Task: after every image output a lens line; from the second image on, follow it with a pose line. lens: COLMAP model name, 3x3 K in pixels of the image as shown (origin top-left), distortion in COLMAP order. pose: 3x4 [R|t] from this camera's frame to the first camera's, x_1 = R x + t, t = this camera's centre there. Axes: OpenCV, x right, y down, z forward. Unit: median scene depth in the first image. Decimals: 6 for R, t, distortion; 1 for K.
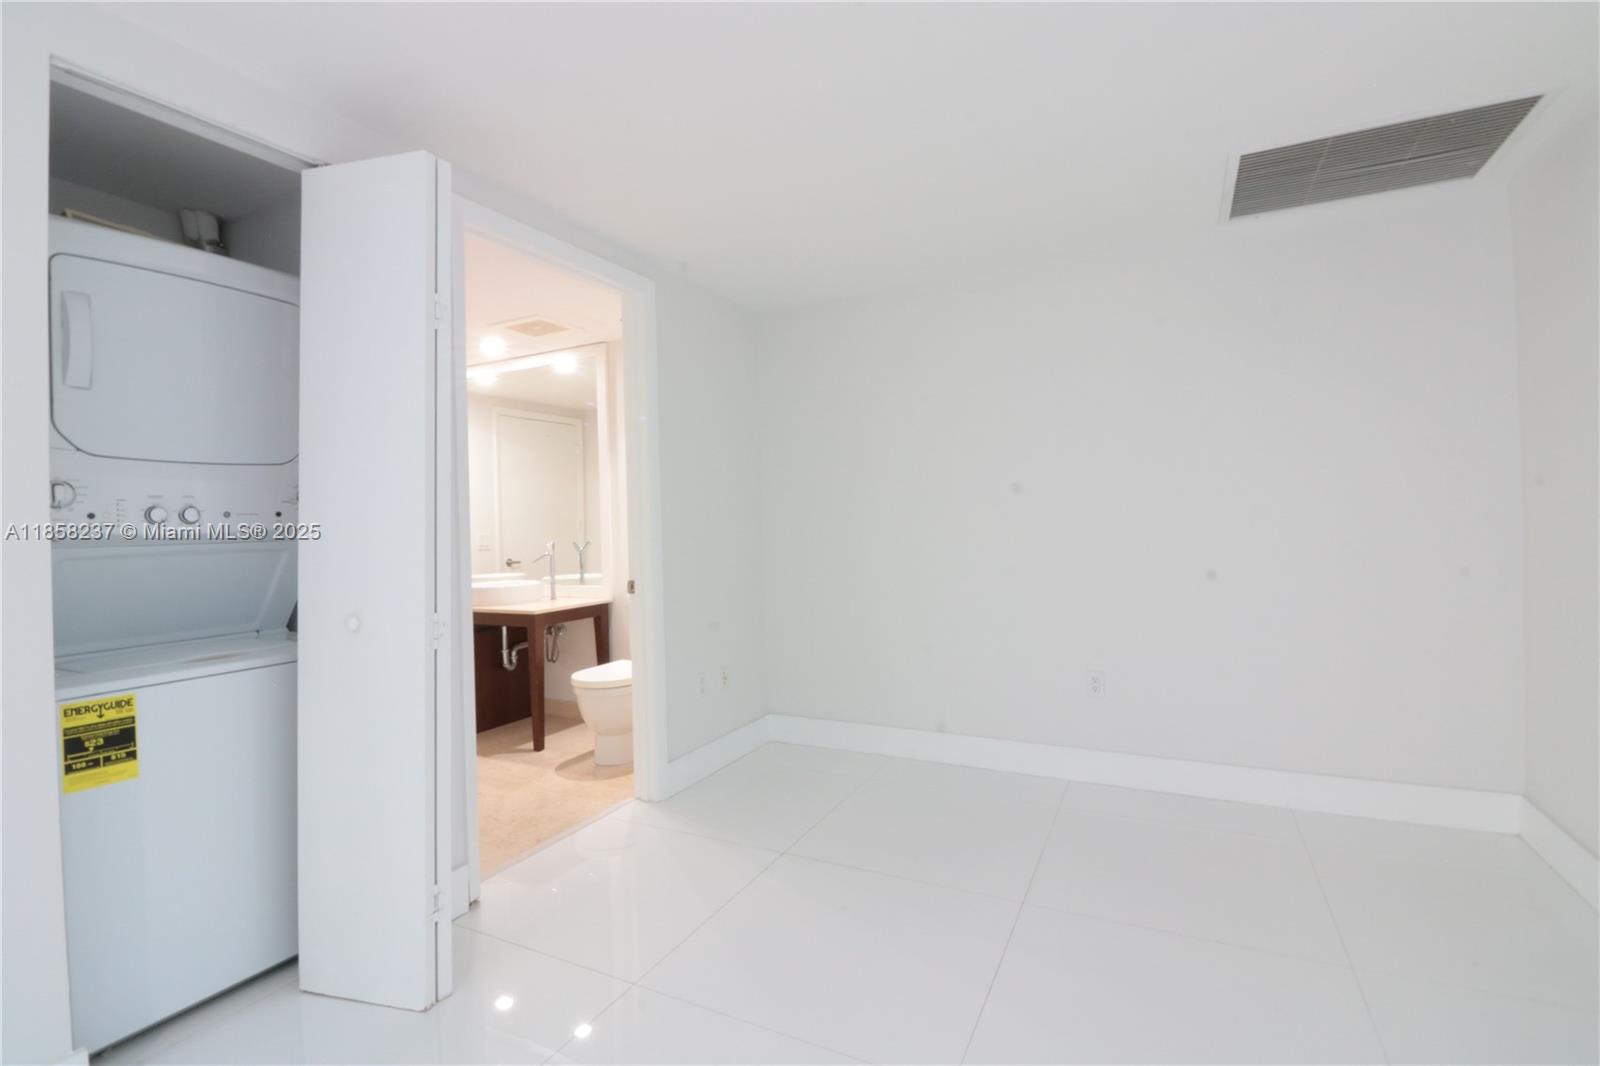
lens RADIAL K [[731.8, 0, 787.3], [0, 731.8, 529.0], [0, 0, 1]] dist [-0.010346, -0.009922]
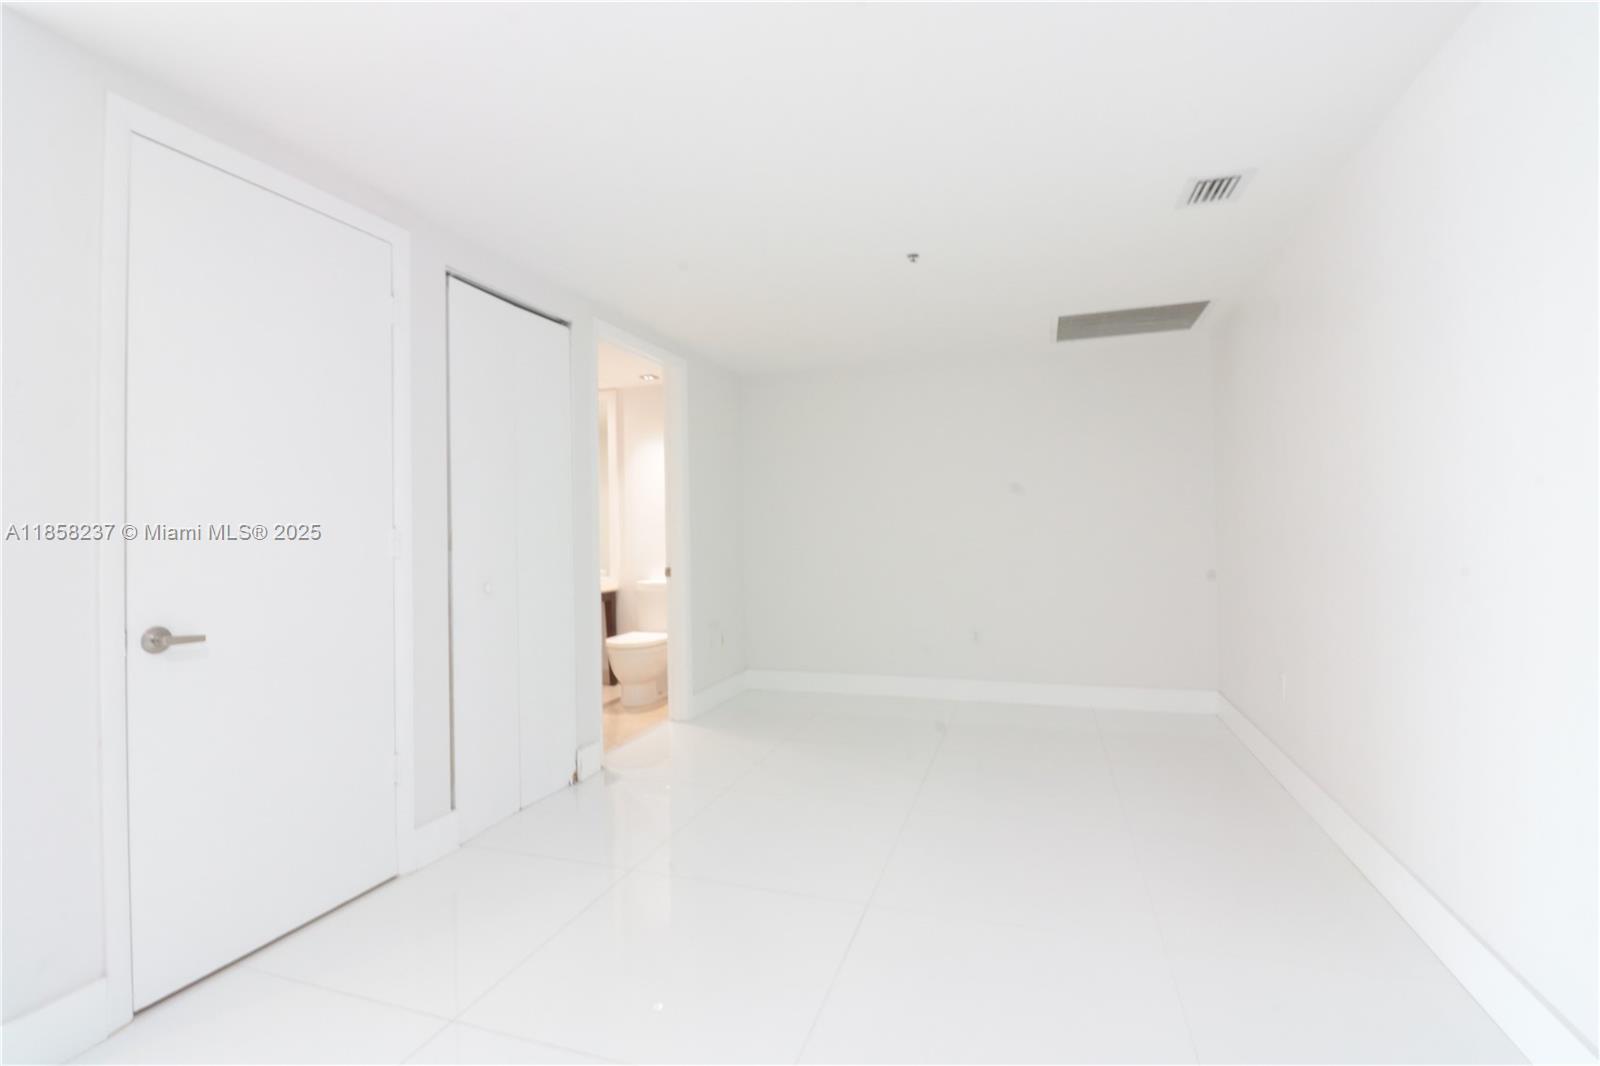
lens RADIAL K [[731.8, 0, 787.3], [0, 731.8, 529.0], [0, 0, 1]] dist [-0.010346, -0.009922]
pose [[0.987284, 0.009649, 0.158672, -0.215193], [-0.007075, 0.999834, -0.016777, 0.017996], [-0.158808, 0.015441, 0.987189, -0.456795]]
